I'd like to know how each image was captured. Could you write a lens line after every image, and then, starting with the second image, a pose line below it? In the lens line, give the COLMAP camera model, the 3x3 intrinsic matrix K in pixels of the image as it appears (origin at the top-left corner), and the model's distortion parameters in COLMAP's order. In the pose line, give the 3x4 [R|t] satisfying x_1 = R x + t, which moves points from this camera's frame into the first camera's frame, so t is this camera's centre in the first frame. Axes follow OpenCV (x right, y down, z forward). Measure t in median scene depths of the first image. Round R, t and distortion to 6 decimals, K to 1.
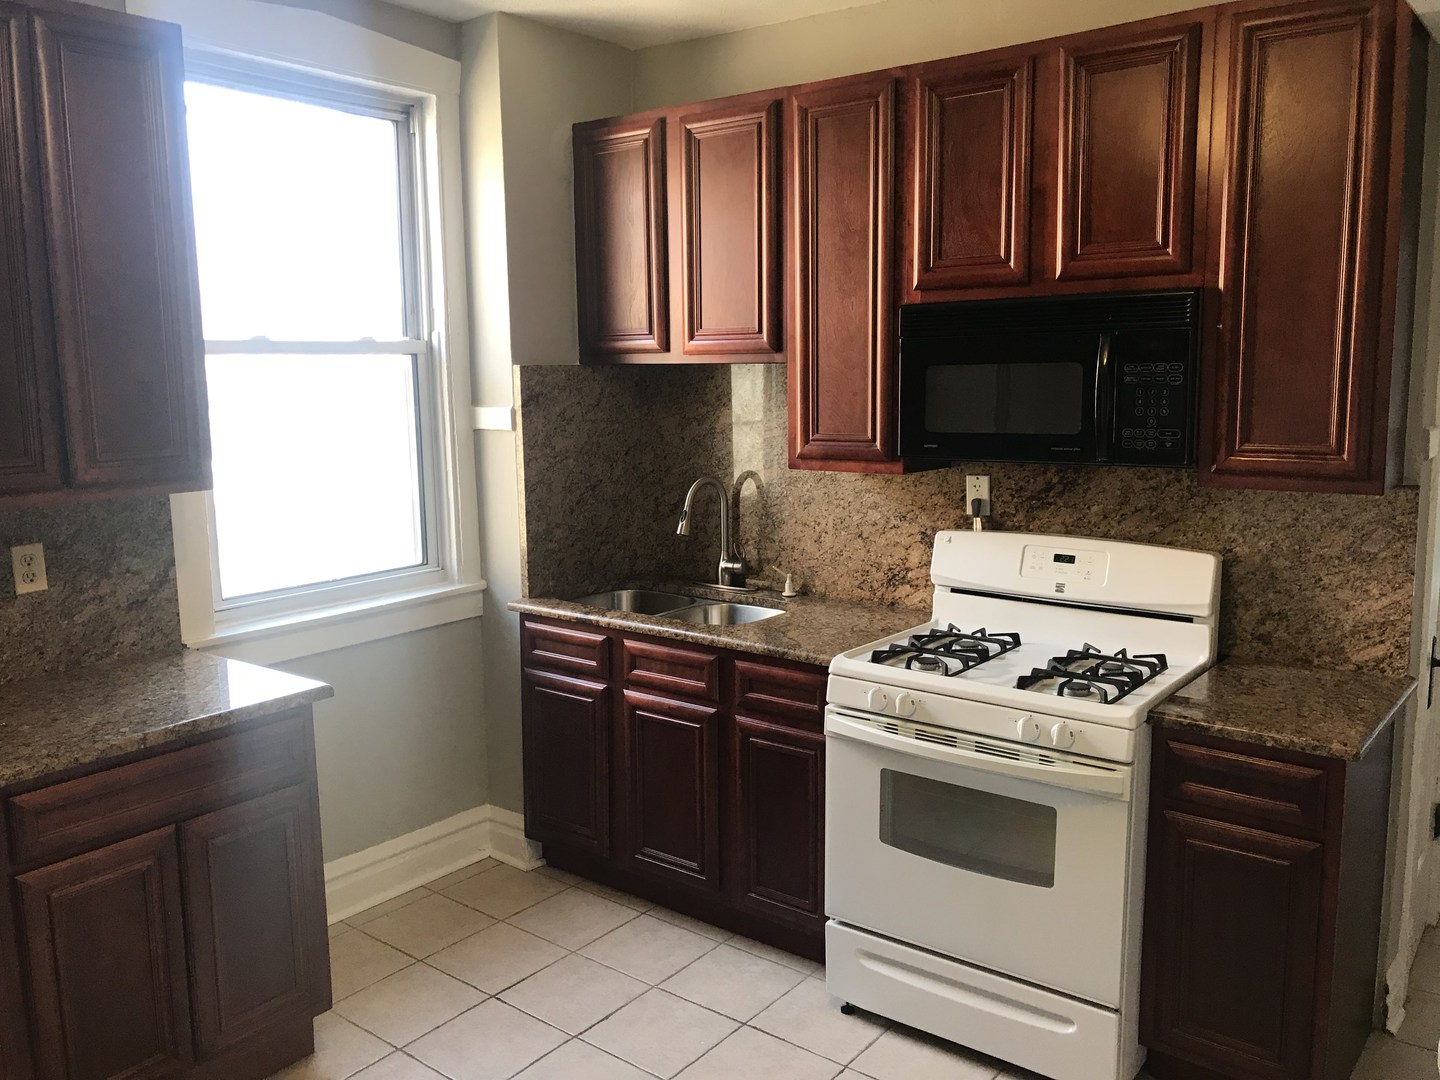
lens RADIAL K [[1142.3, 0, 720.0], [0, 1142.3, 536.3], [0, 0, 1]] dist [0.015166, -0.045325]
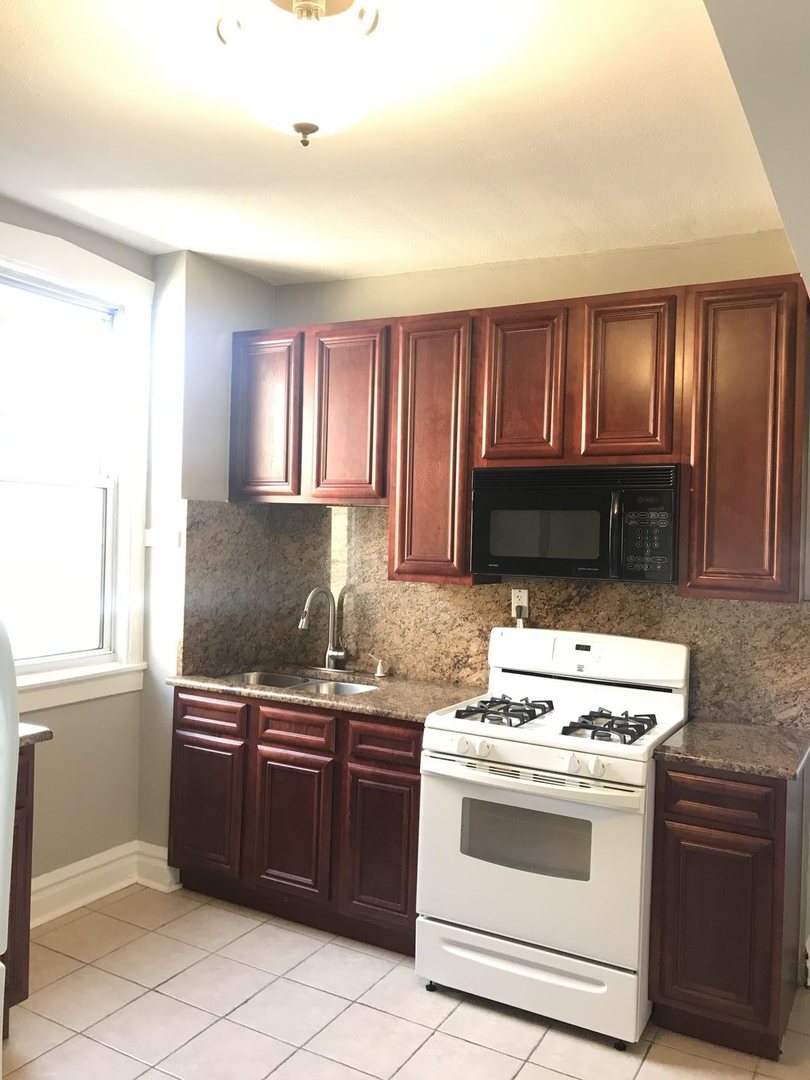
lens RADIAL K [[856.8, 0, 407.2], [0, 856.8, 540.1], [0, 0, 1]] dist [0.015166, -0.045325]
pose [[0.986876, 0.039201, 0.156646, -0.087049], [-0.017949, 0.990704, -0.134849, 0.033953], [-0.160476, 0.130268, 0.978406, -0.030132]]
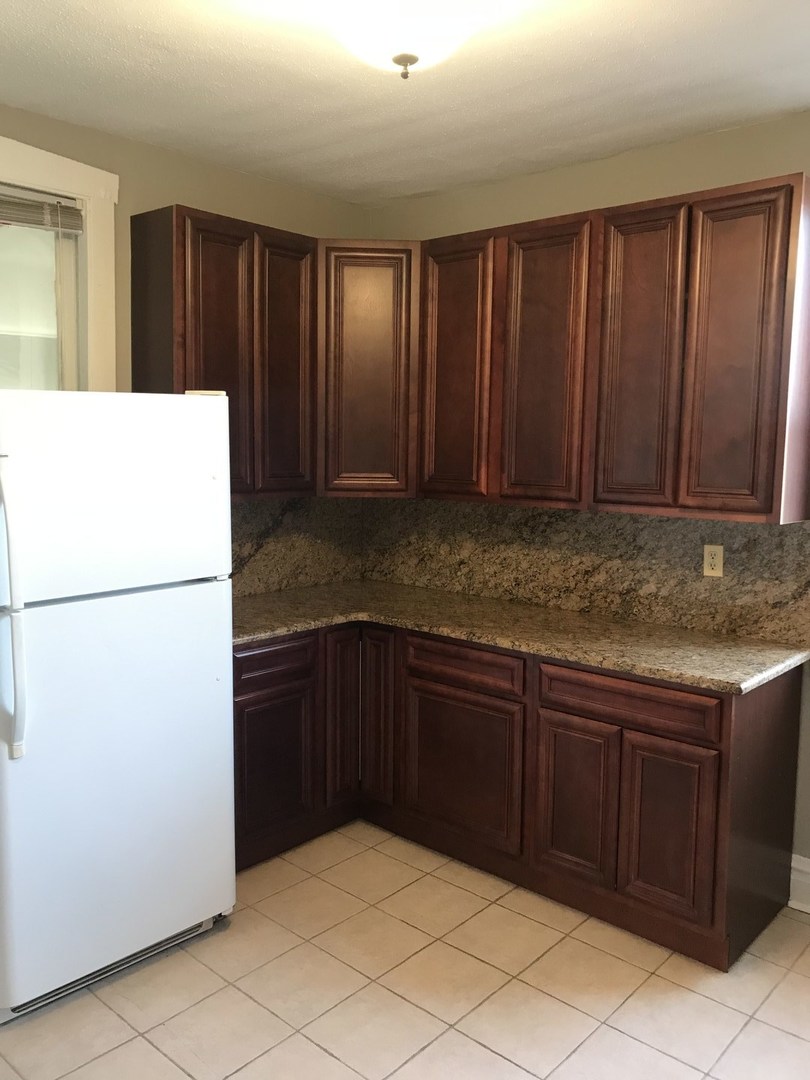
lens RADIAL K [[856.8, 0, 405.8], [0, 856.8, 538.5], [0, 0, 1]] dist [0.015166, -0.045325]
pose [[-0.063117, 0.119651, -0.990808, 0.884868], [-0.159958, 0.978740, 0.128383, -0.130917], [0.985104, 0.166591, -0.042636, 0.999176]]
